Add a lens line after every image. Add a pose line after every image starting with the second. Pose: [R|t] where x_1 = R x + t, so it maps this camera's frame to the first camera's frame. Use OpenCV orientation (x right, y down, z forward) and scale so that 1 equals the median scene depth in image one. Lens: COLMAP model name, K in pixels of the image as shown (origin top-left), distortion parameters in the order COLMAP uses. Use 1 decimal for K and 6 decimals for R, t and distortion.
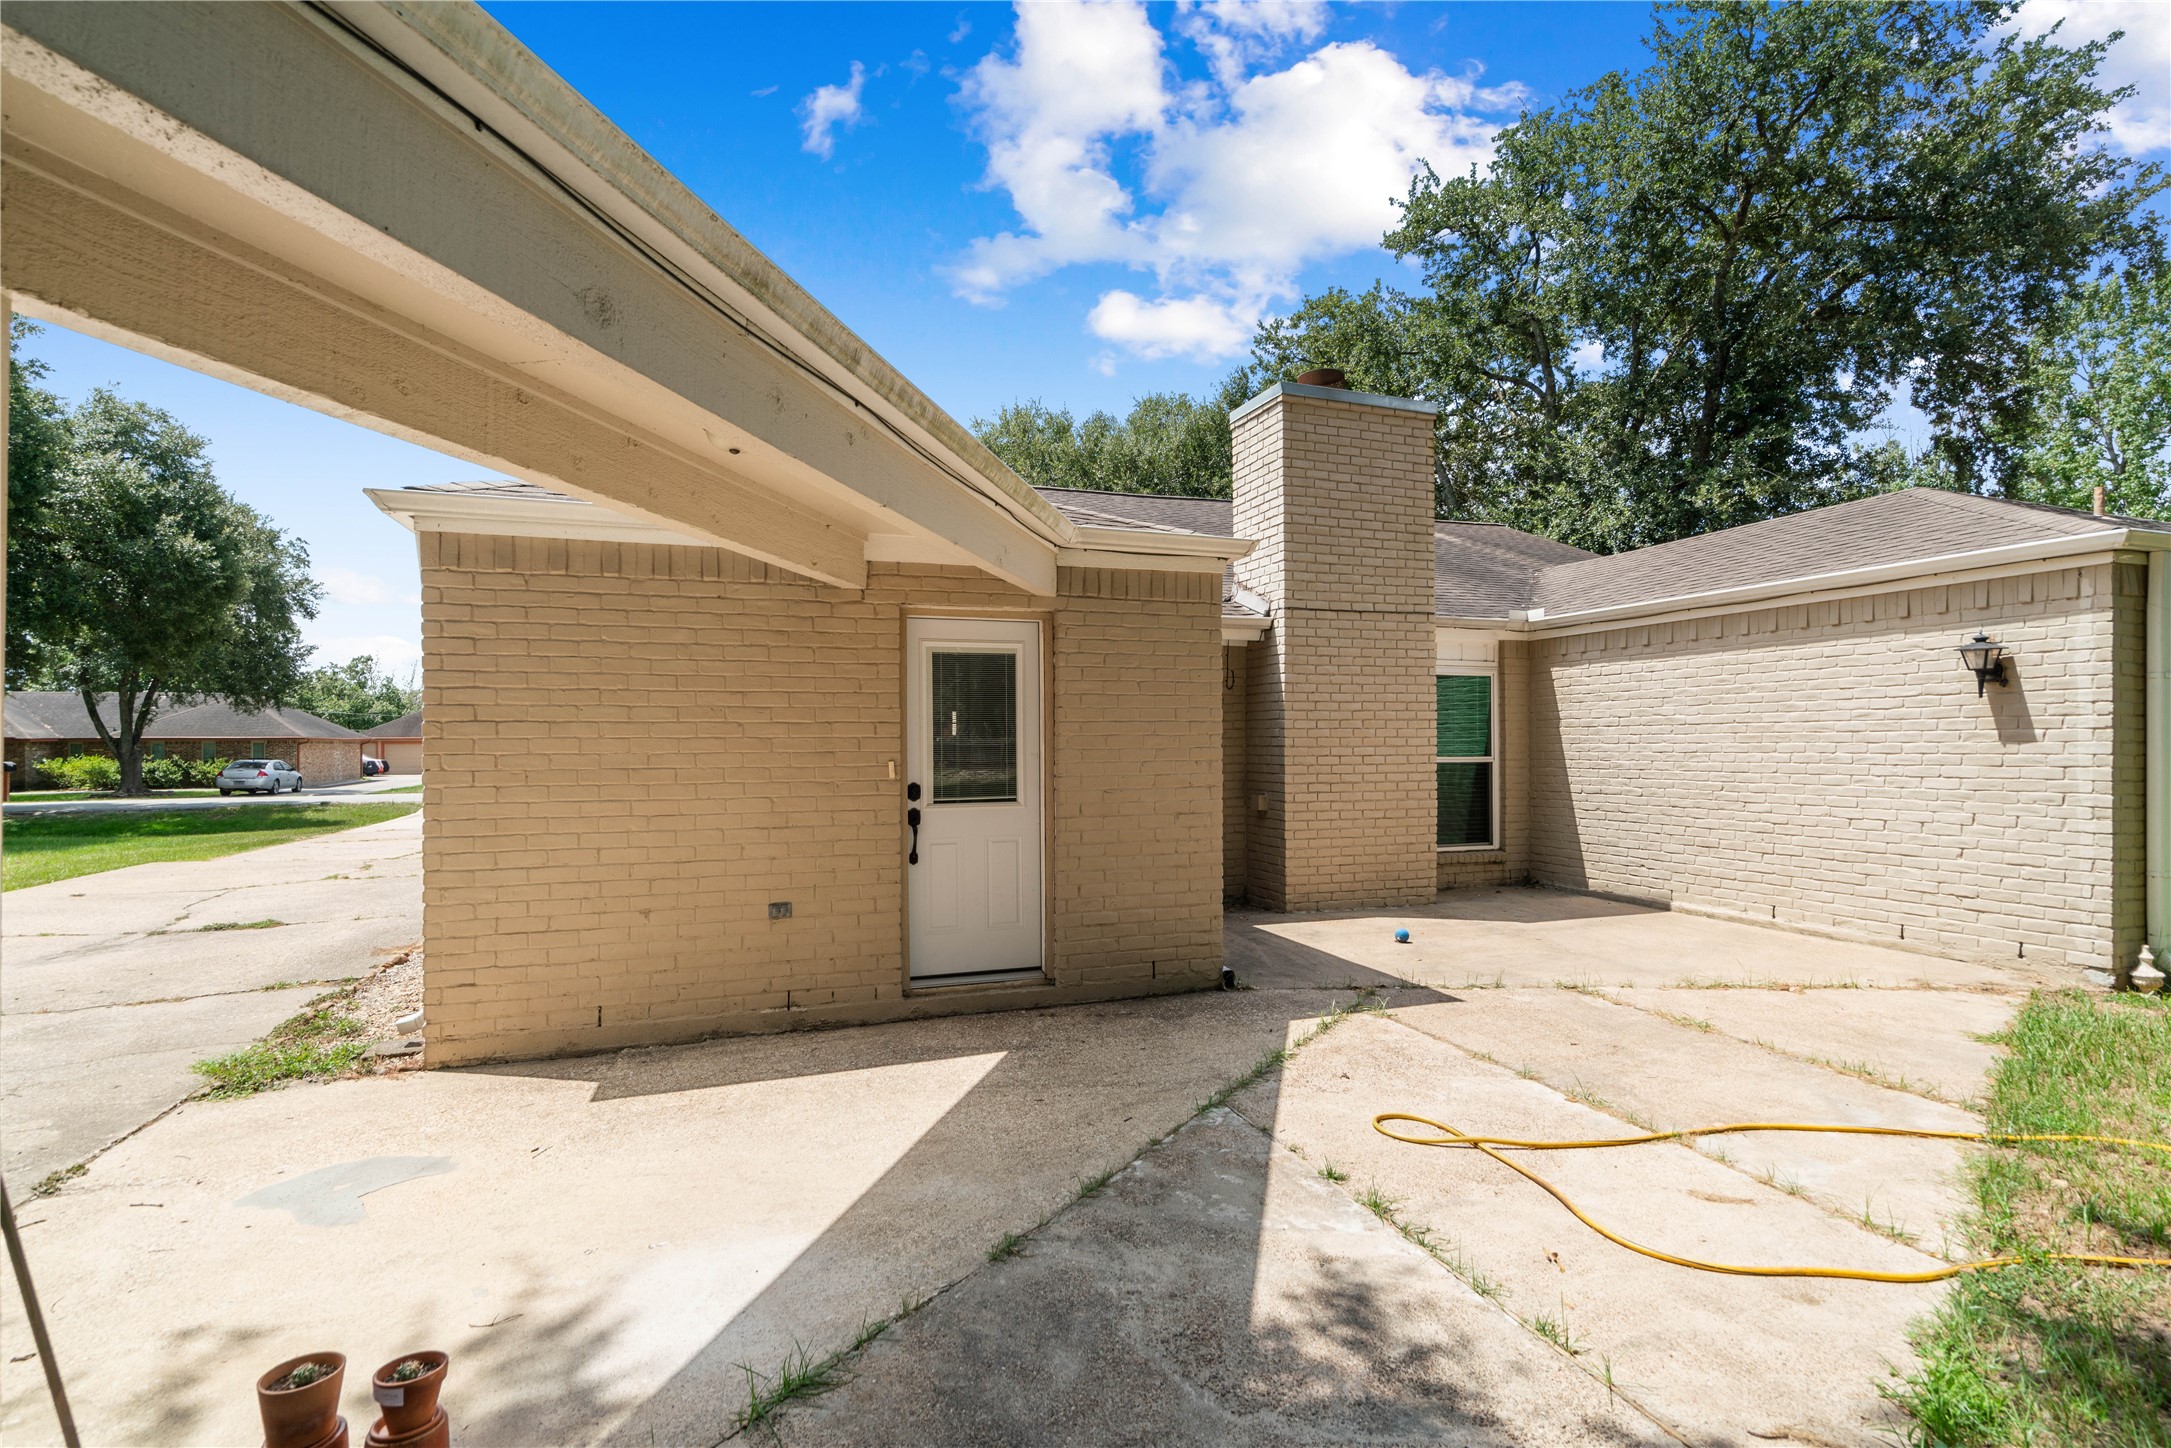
lens RADIAL K [[997.2, 0, 1076.6], [0, 997.2, 727.4], [0, 0, 1]] dist [0.001220, 0.000195]
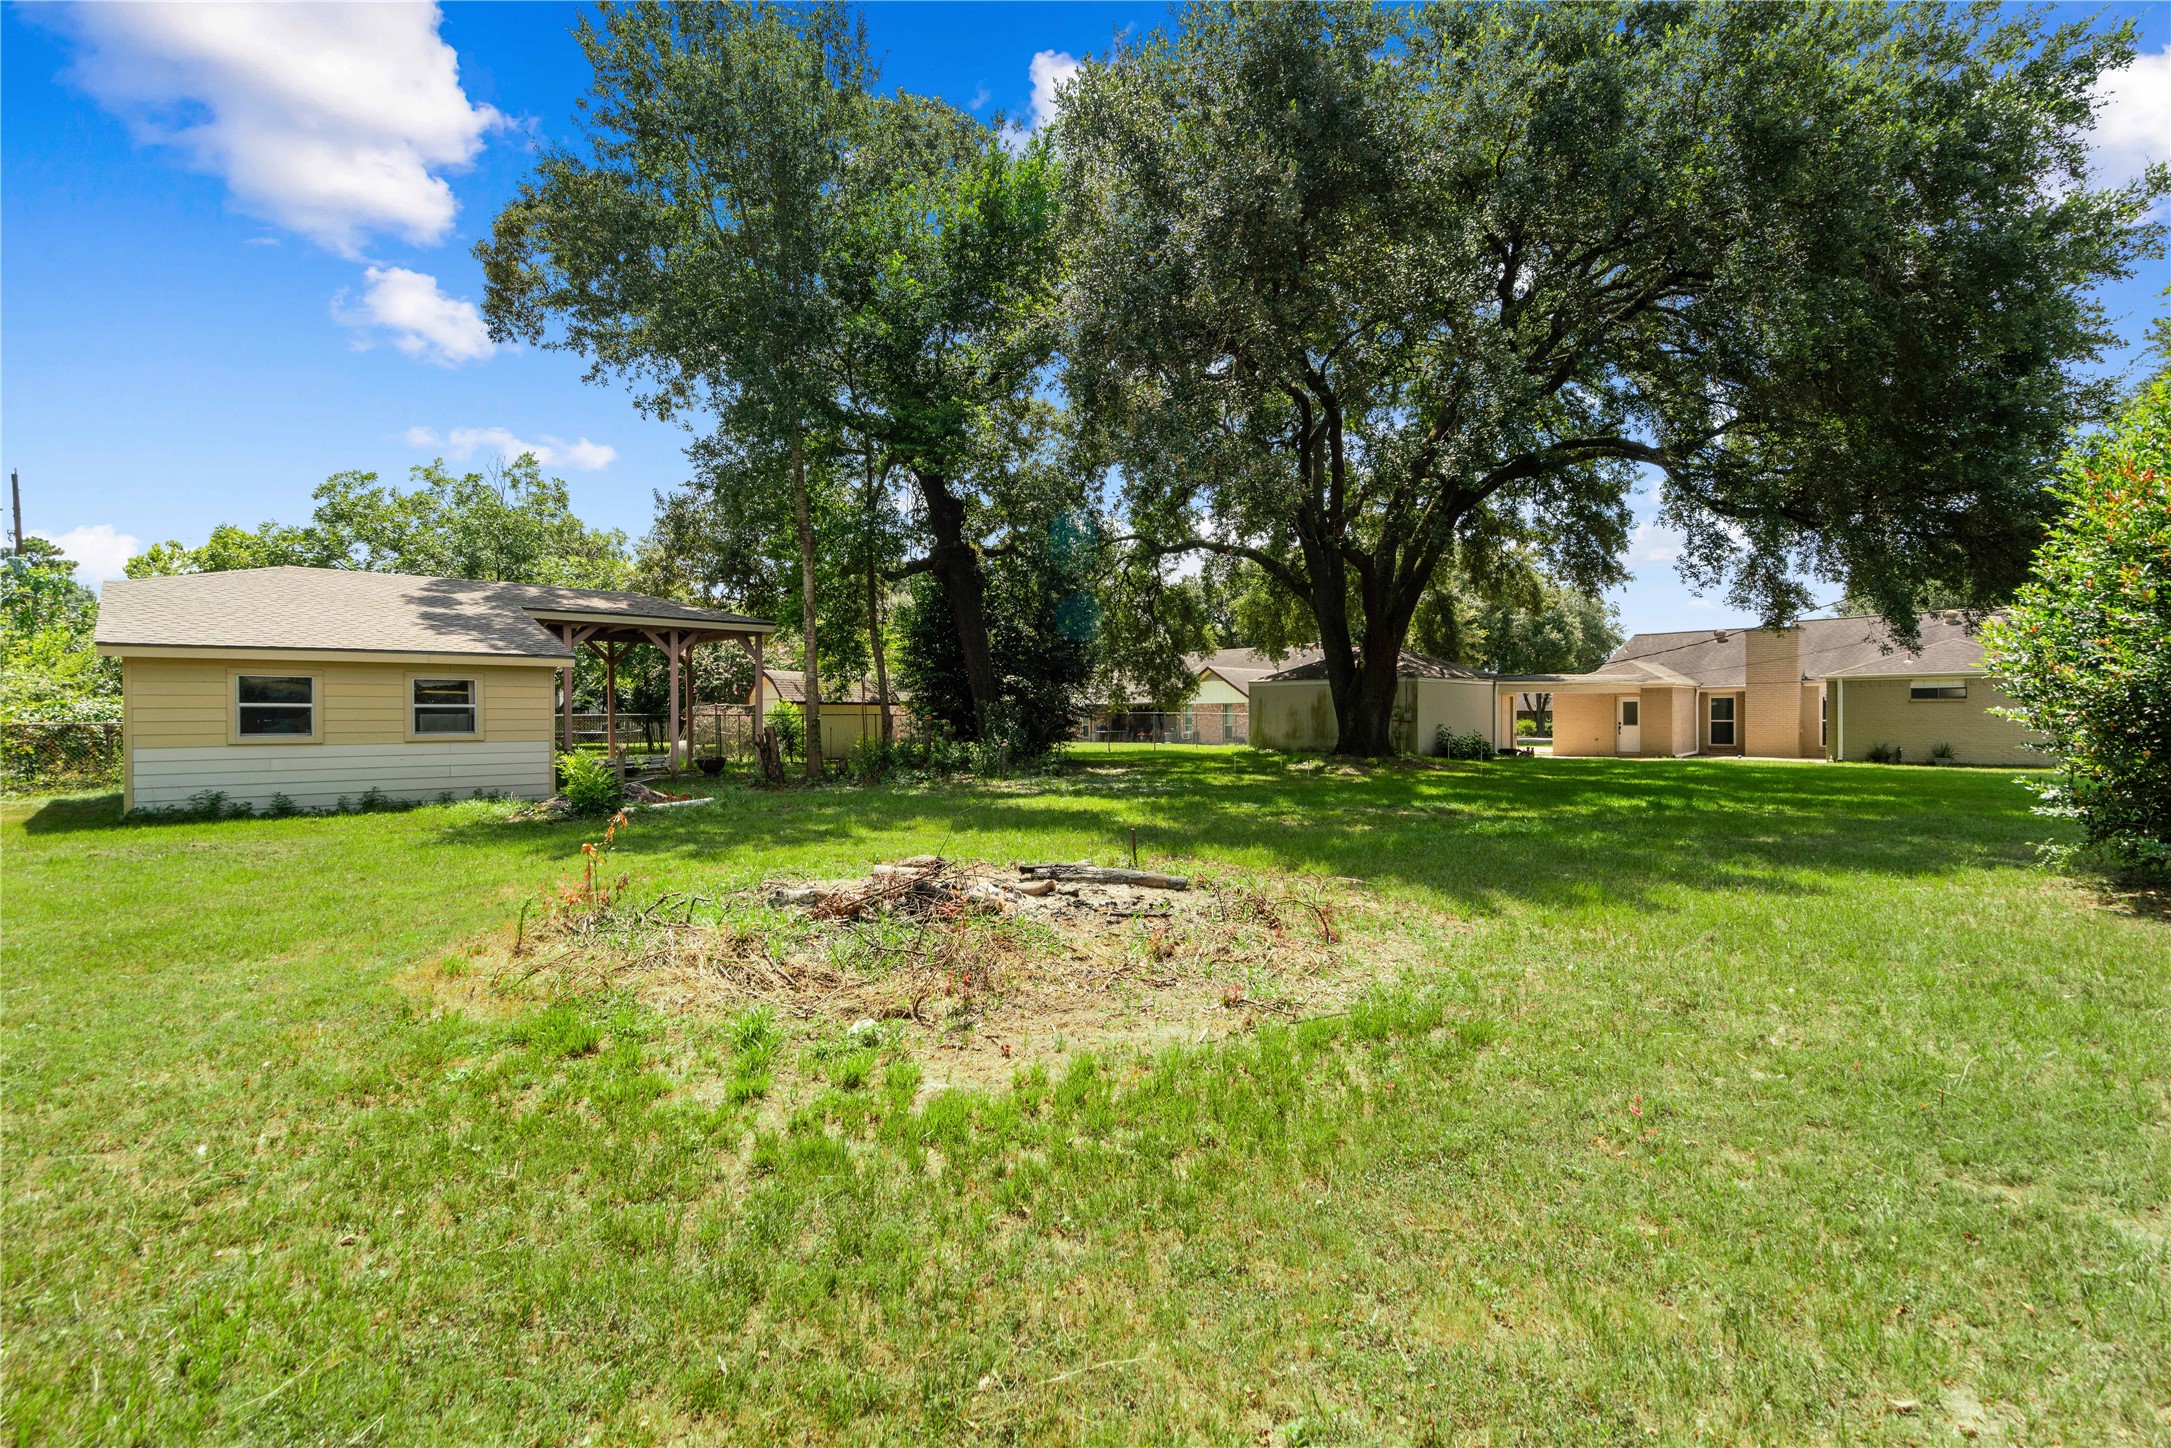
lens RADIAL K [[997.2, 0, 1078.2], [0, 997.2, 717.0], [0, 0, 1]] dist [0.001220, 0.000195]
pose [[0.360671, 0.006626, -0.932670, 1.032356], [0.012207, 0.999856, 0.011823, -0.022308], [0.932613, -0.015649, 0.360538, -1.038993]]
